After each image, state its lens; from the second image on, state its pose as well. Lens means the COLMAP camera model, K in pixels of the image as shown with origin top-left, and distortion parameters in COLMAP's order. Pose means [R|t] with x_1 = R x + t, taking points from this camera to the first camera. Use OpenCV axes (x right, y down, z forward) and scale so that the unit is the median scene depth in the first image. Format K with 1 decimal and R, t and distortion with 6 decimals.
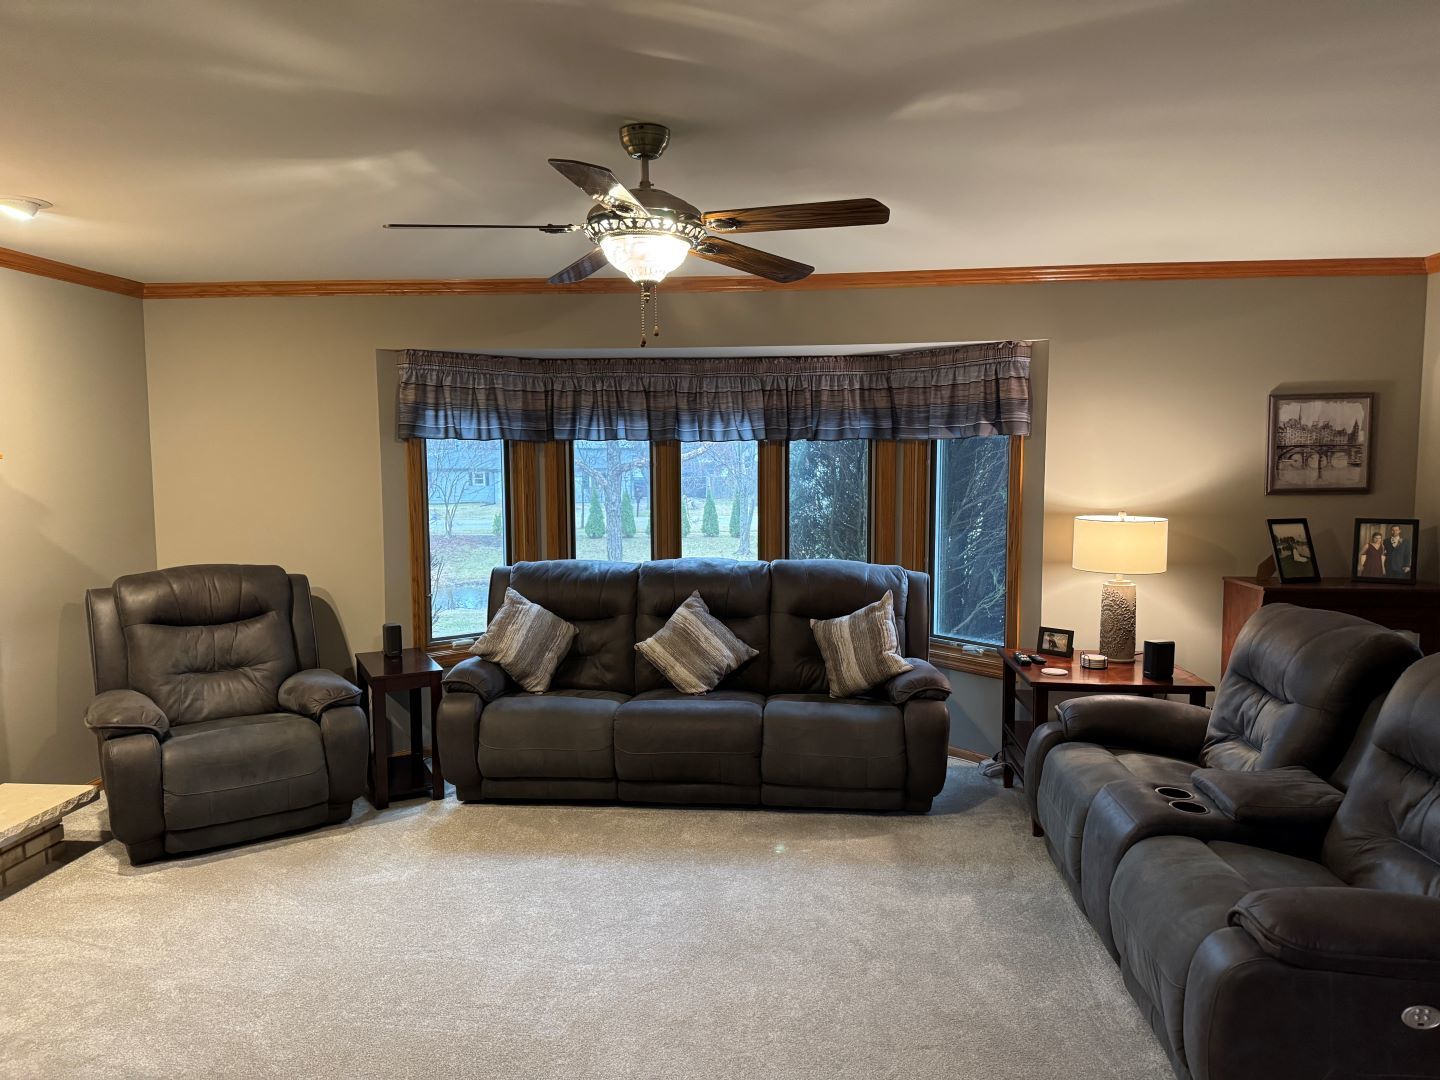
lens RADIAL K [[1024.5, 0, 714.5], [0, 1024.5, 529.3], [0, 0, 1]] dist [0.096939, -0.132817]
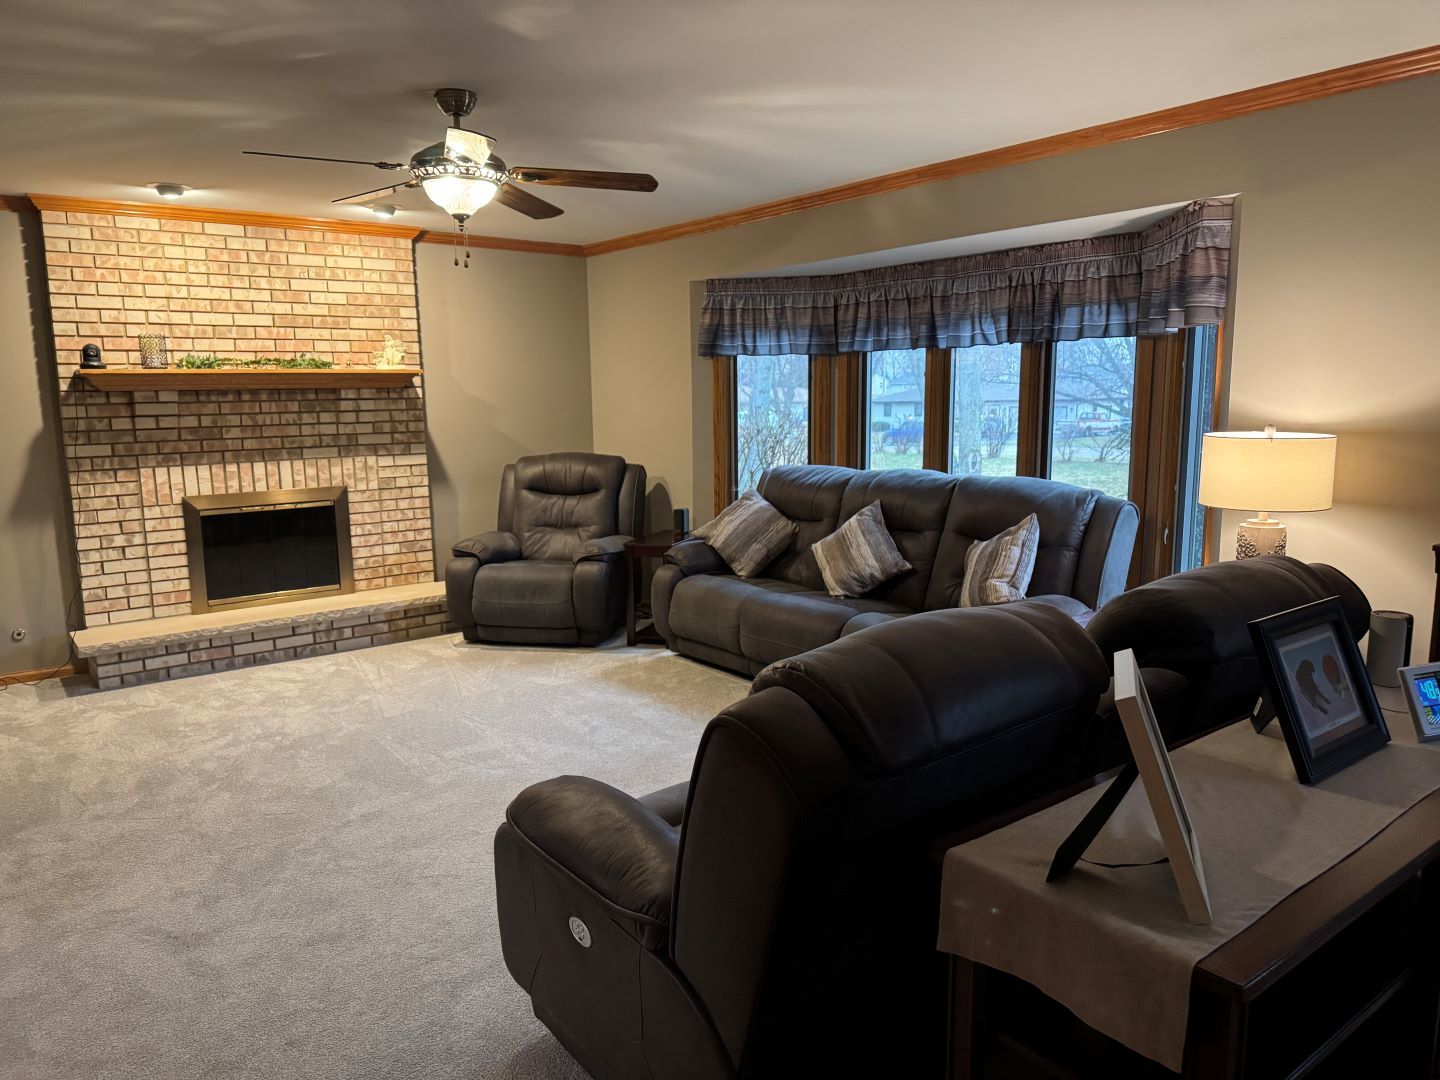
lens RADIAL K [[1024.5, 0, 729.1], [0, 1024.5, 548.1], [0, 0, 1]] dist [0.096939, -0.132817]
pose [[0.670612, 0.108194, -0.733876, 0.654400], [-0.042688, 0.993296, 0.107432, 0.004795], [0.740579, -0.040717, 0.670735, 0.223438]]
